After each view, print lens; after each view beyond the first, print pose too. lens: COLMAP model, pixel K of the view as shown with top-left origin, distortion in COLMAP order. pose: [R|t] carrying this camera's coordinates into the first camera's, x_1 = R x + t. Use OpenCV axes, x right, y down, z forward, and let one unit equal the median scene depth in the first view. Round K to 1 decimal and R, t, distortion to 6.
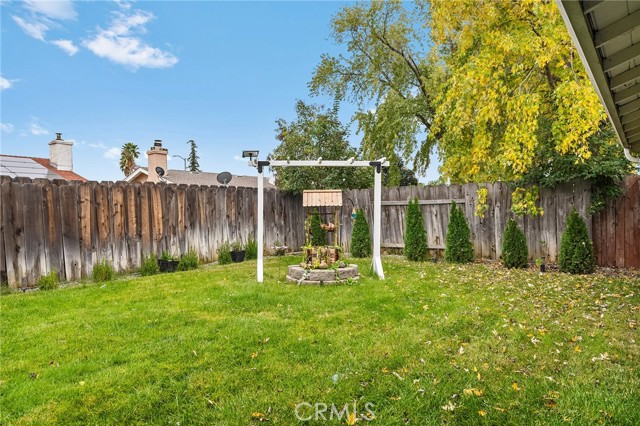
lens RADIAL K [[429.7, 0, 320.2], [0, 429.7, 202.5], [0, 0, 1]] dist [-0.007622, -0.004296]
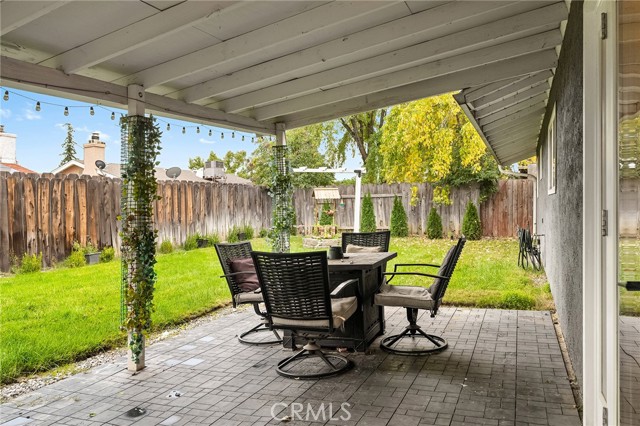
lens RADIAL K [[471.1, 0, 320.0], [0, 471.1, 213.0], [0, 0, 1]] dist [0.004937, -0.140307]
pose [[0.968739, -0.009251, 0.247909, -0.356882], [-0.000821, 0.999180, 0.040492, -0.007598], [-0.248081, -0.039430, 0.967937, -0.518442]]
